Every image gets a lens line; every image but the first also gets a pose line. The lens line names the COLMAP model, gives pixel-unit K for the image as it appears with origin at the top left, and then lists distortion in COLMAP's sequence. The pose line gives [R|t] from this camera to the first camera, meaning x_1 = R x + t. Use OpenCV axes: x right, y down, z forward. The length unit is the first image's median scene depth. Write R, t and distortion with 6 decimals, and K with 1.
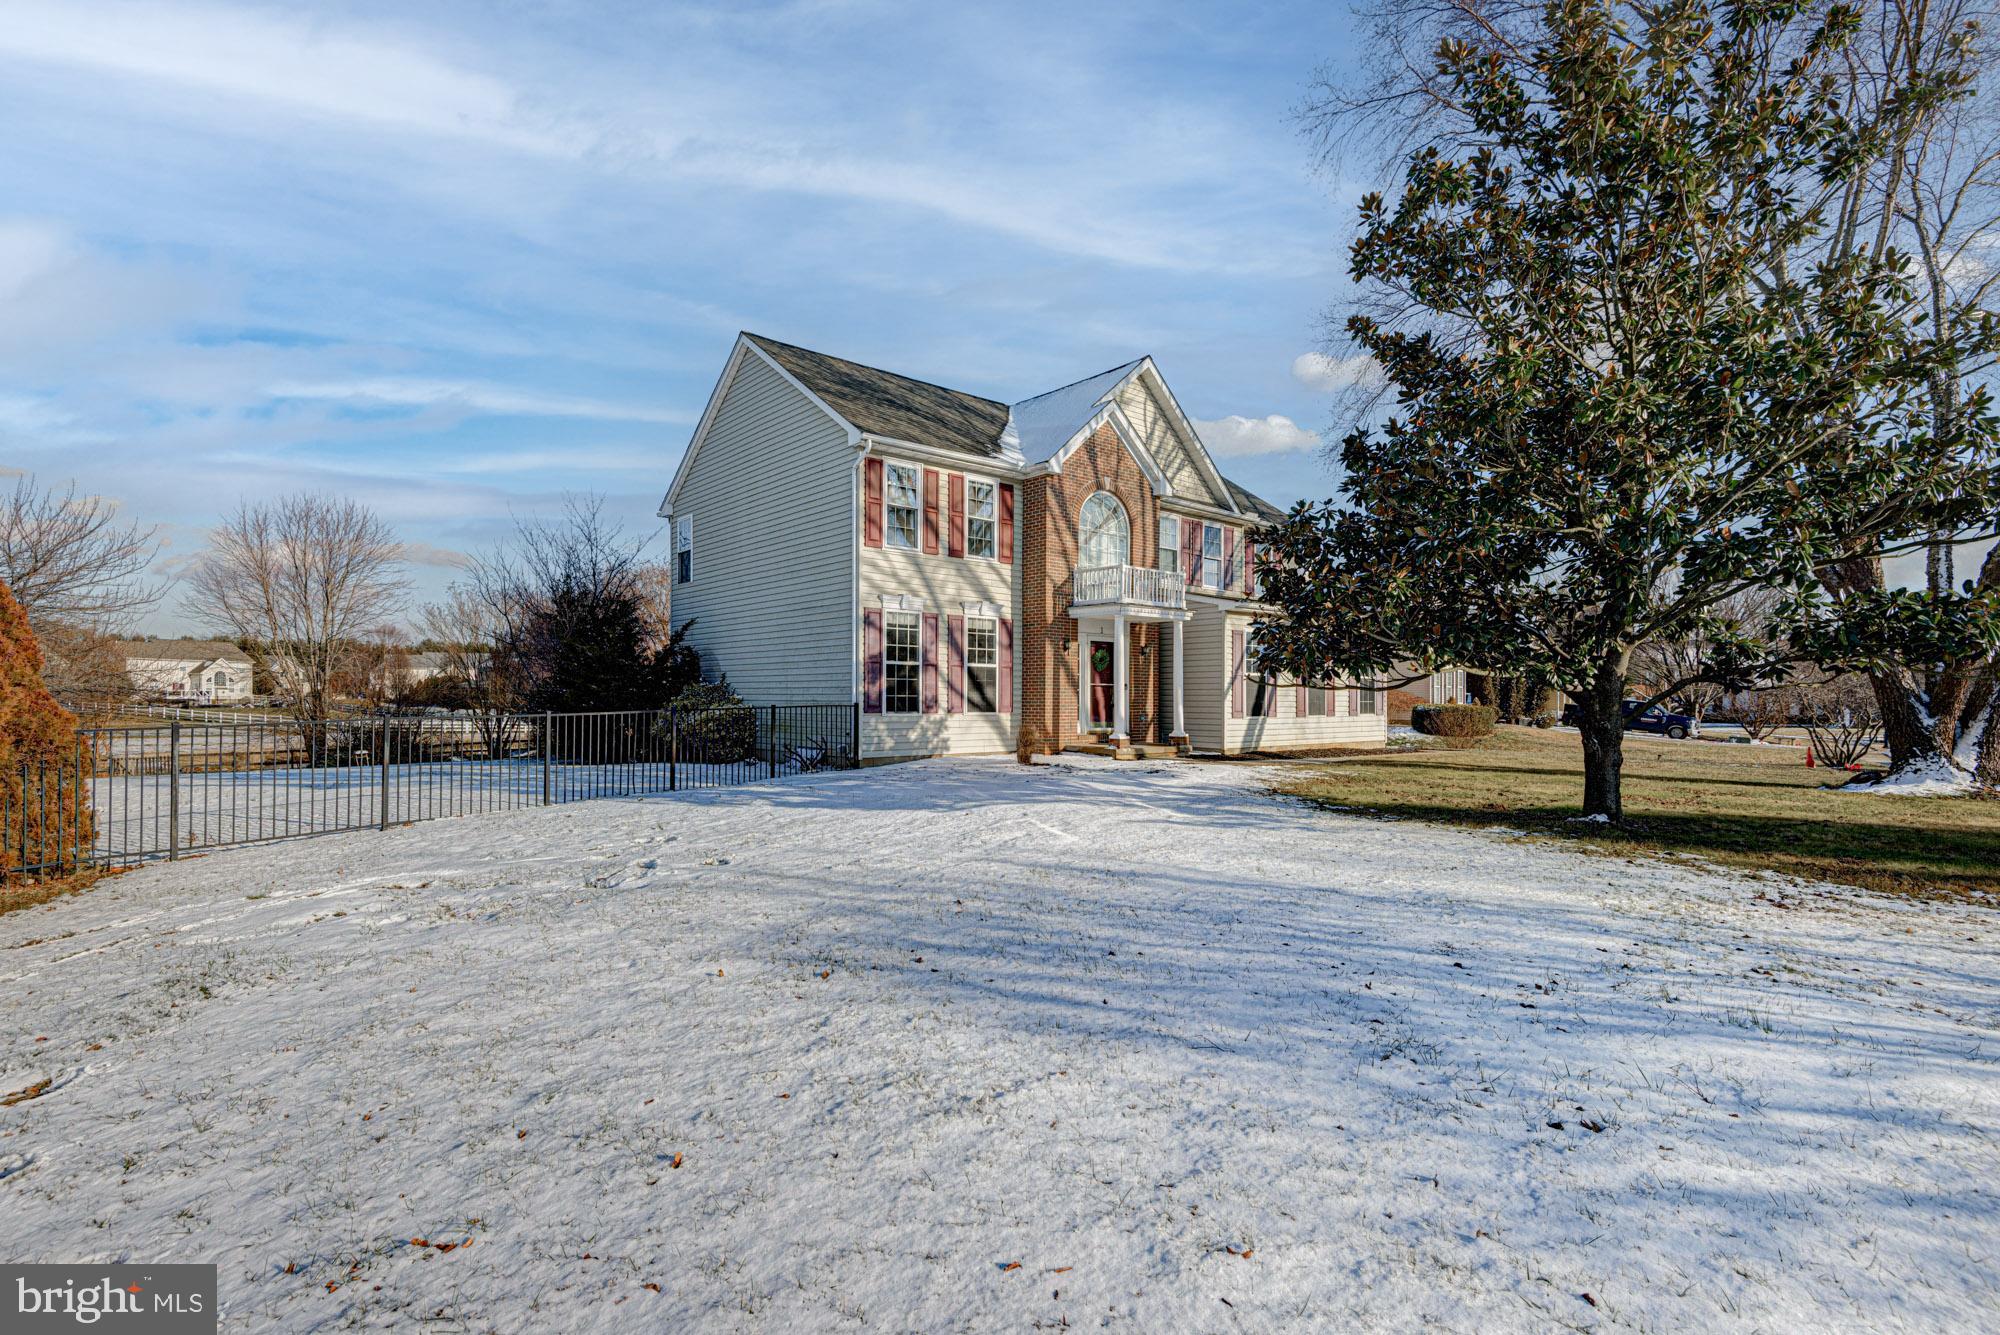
lens RADIAL K [[907.4, 0, 992.5], [0, 907.4, 672.3], [0, 0, 1]] dist [0.031015, -0.022225]
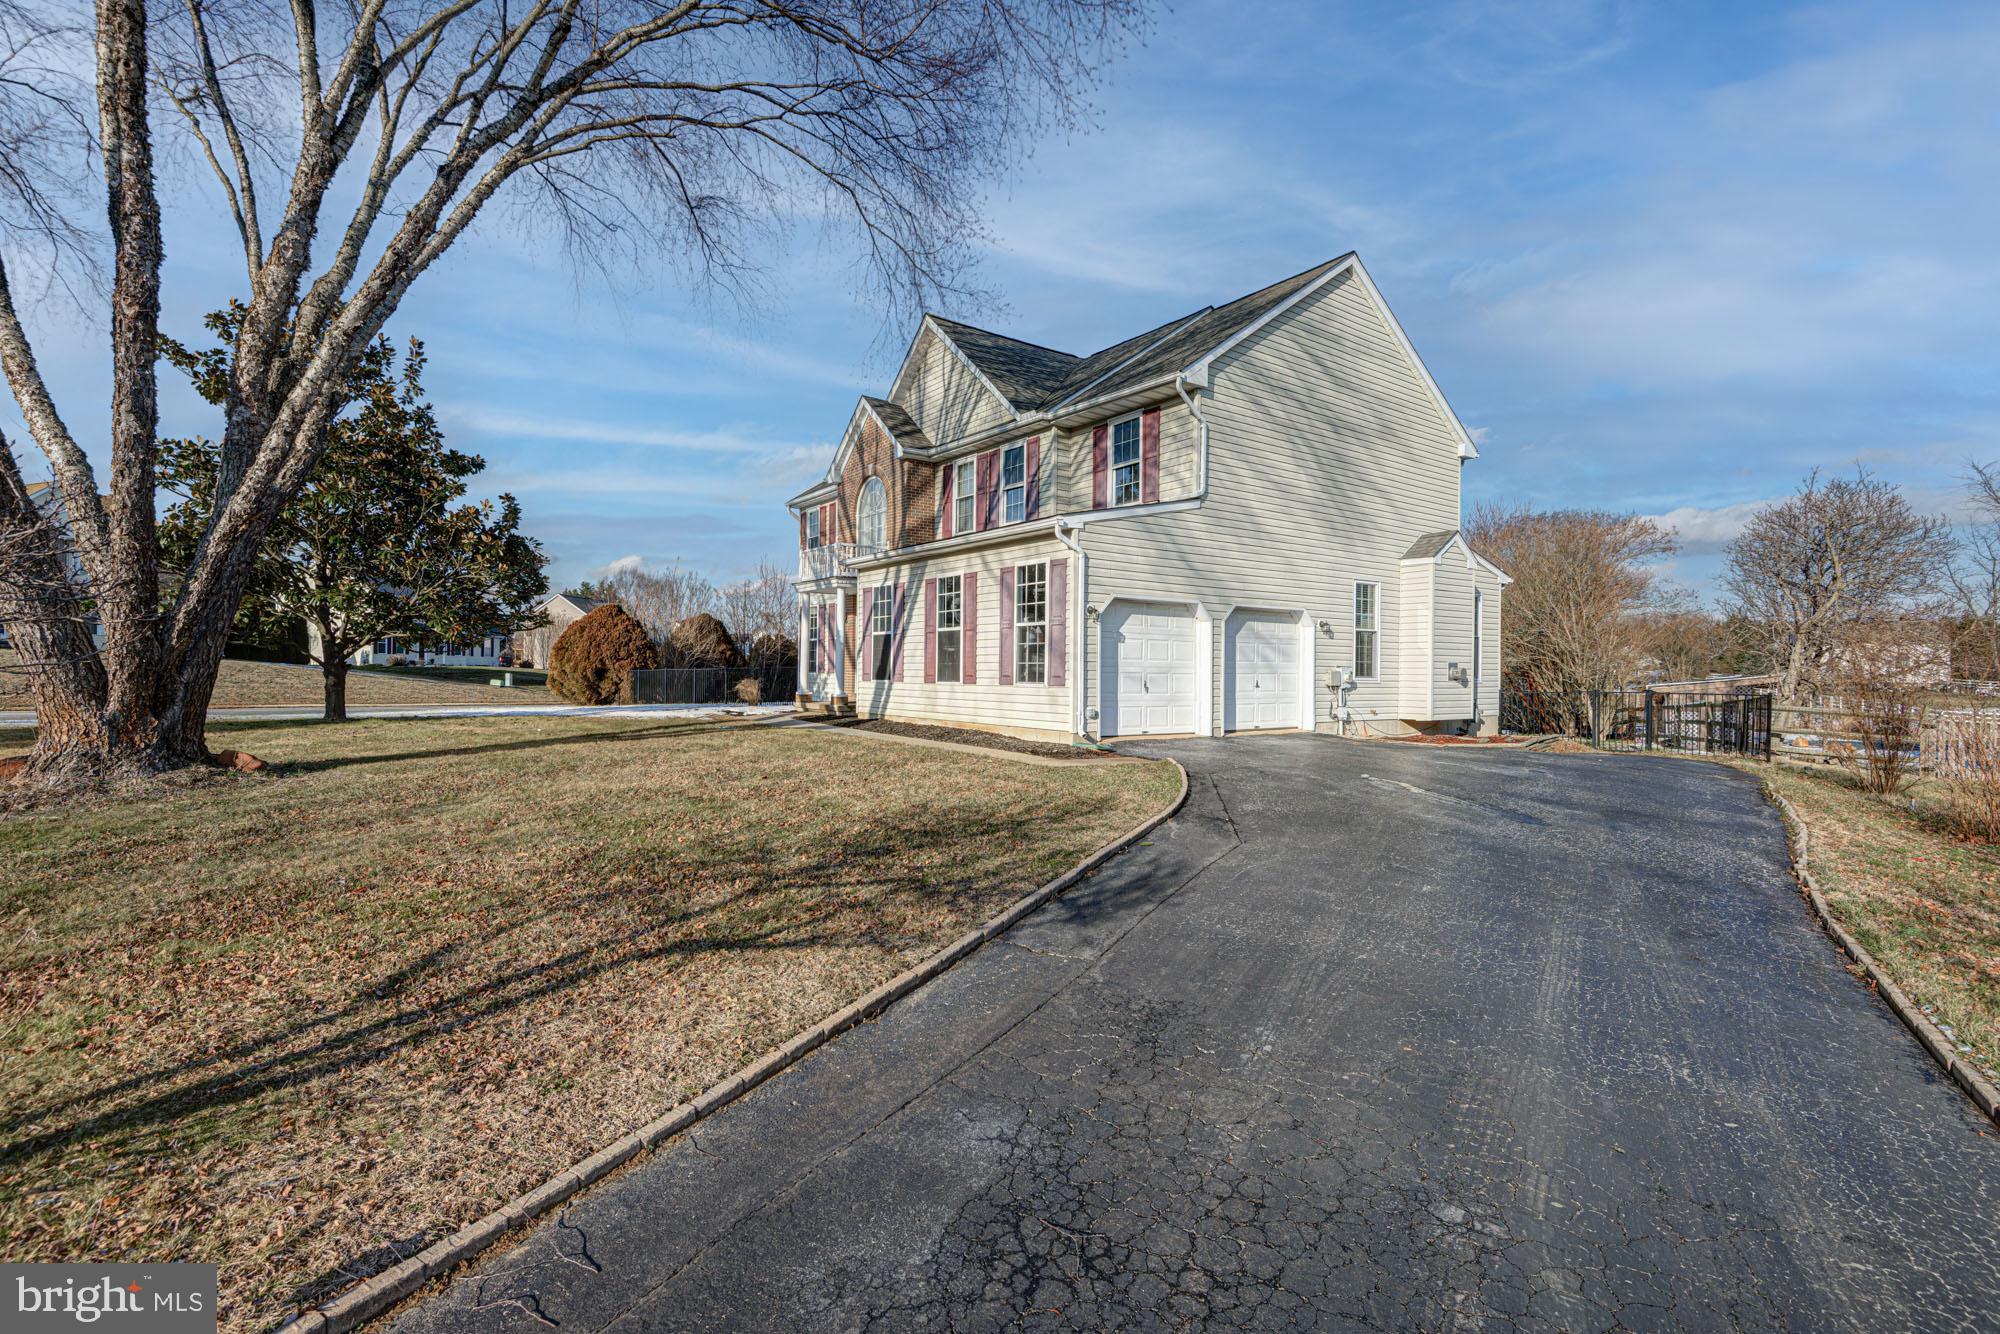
lens RADIAL K [[907.4, 0, 992.5], [0, 907.4, 671.8], [0, 0, 1]] dist [0.031015, -0.022225]
pose [[-0.065800, -0.018910, -0.997654, 1.193005], [-0.000701, 0.999821, -0.018904, 0.058324], [0.997833, -0.000544, -0.065801, 1.192577]]
